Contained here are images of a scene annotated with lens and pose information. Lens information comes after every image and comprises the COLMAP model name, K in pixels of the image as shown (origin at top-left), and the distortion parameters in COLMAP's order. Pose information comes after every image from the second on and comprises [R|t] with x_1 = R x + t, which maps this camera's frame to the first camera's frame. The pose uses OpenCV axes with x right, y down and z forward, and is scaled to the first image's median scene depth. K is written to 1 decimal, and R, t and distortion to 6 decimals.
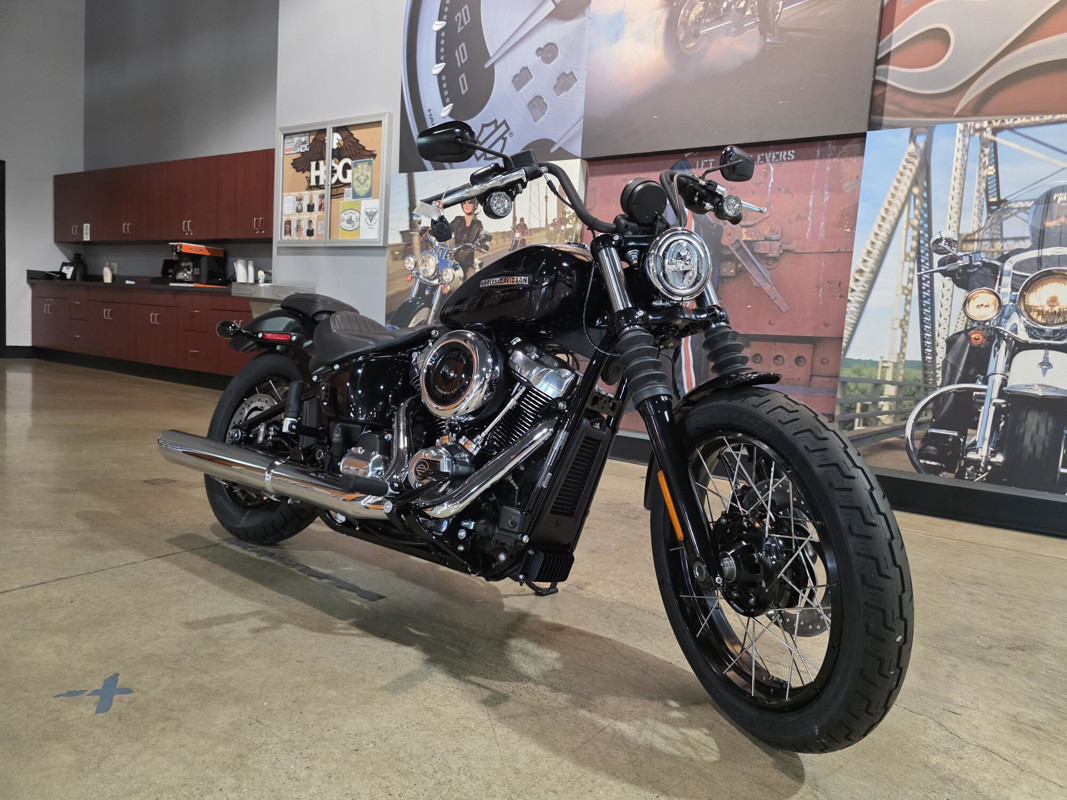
lens RADIAL K [[717.0, 0, 540.8], [0, 717.0, 398.8], [0, 0, 1]] dist [0.048902, -0.049950]
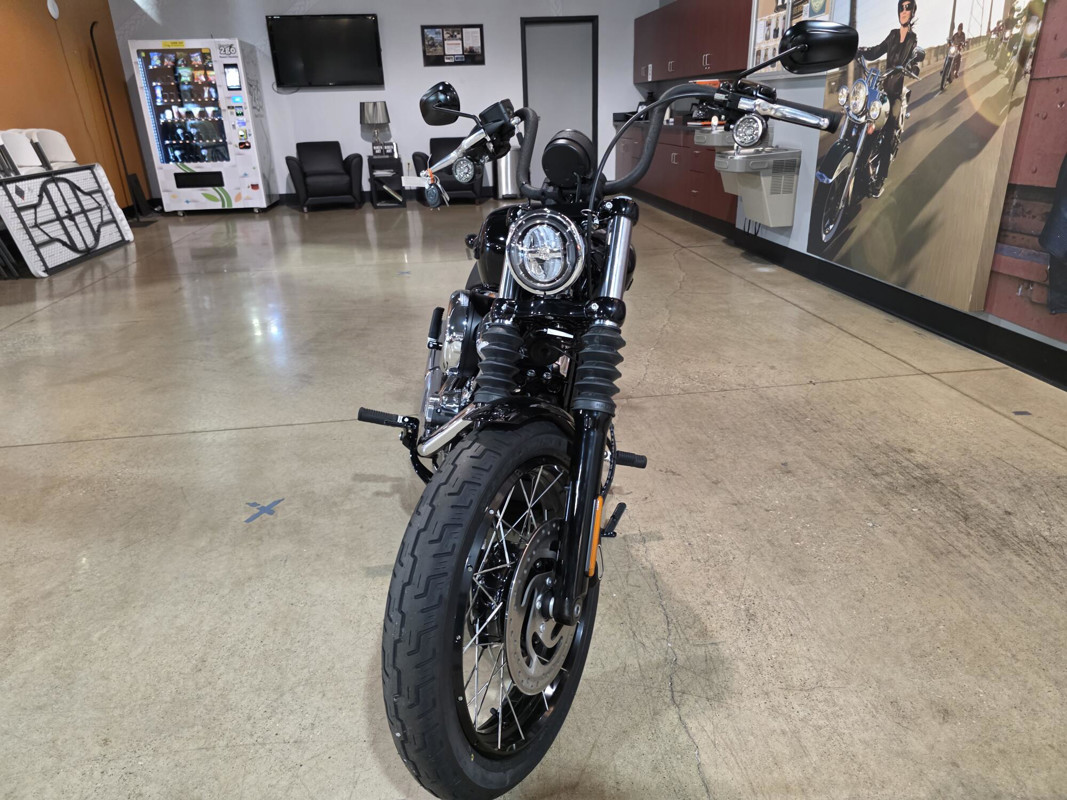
lens RADIAL K [[701.3, 0, 521.9], [0, 701.3, 411.7], [0, 0, 1]] dist [0.004255, -0.016821]
pose [[0.650784, 0.213001, -0.728773, 0.390883], [0.008935, 0.957629, 0.287867, -0.115875], [0.759210, -0.193851, 0.621306, 0.208929]]
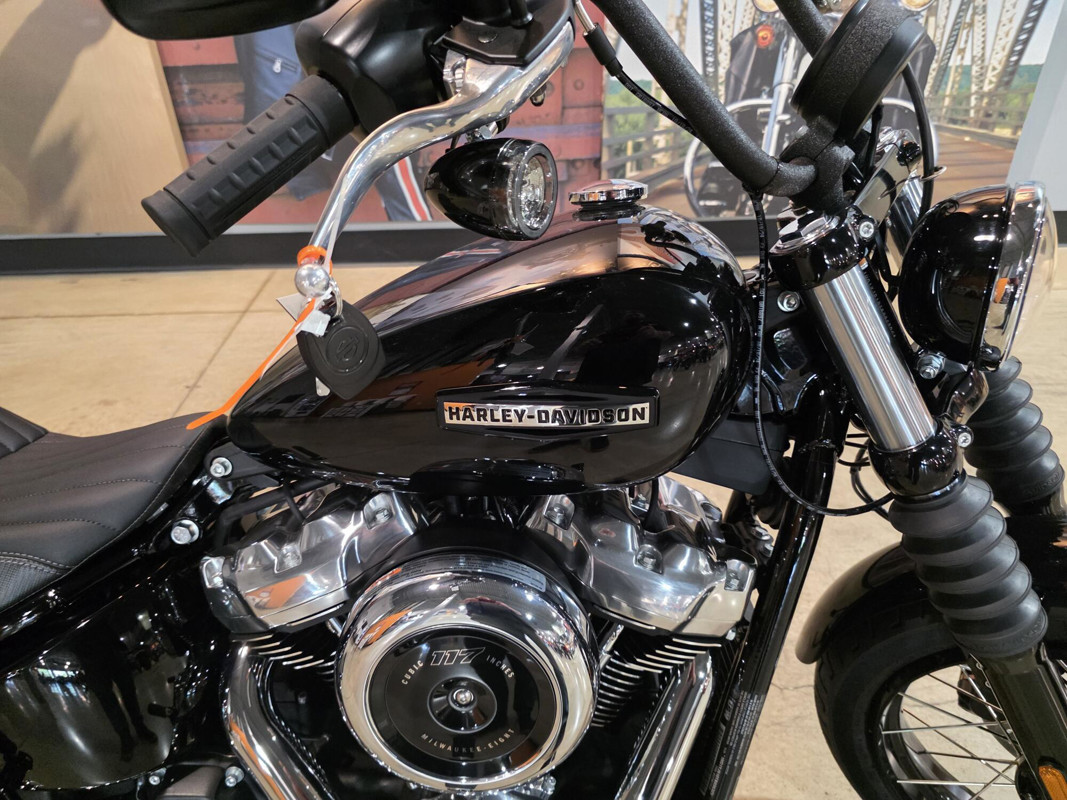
lens RADIAL K [[732.7, 0, 533.2], [0, 732.7, 407.3], [0, 0, 1]] dist [0.005513, -0.006574]
pose [[0.811451, -0.384627, 0.440010, -0.102142], [0.126671, 0.850754, 0.510071, -0.174201], [-0.570528, -0.358161, 0.739066, 0.401205]]
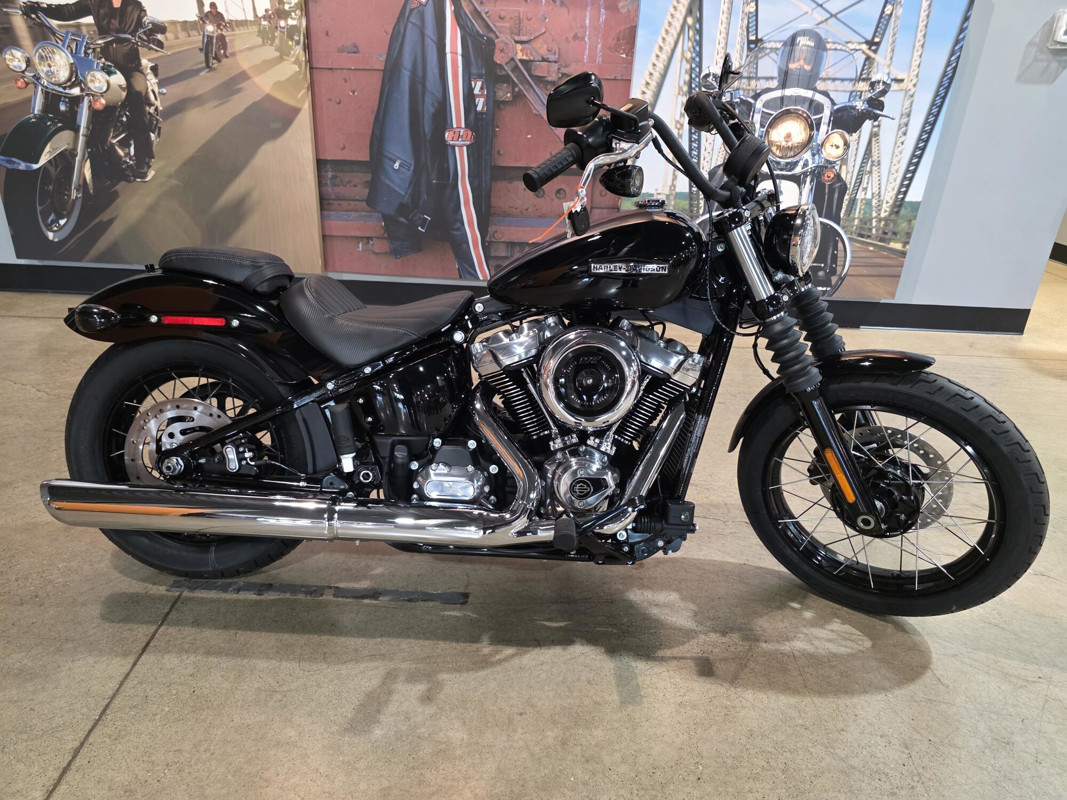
lens RADIAL K [[721.0, 0, 533.6], [0, 721.0, 413.2], [0, 0, 1]] dist [0.036823, -0.038666]
pose [[0.819374, -0.260935, 0.510431, -0.340590], [0.056635, 0.922891, 0.380872, -0.179616], [-0.570455, -0.283169, 0.770971, 0.172662]]
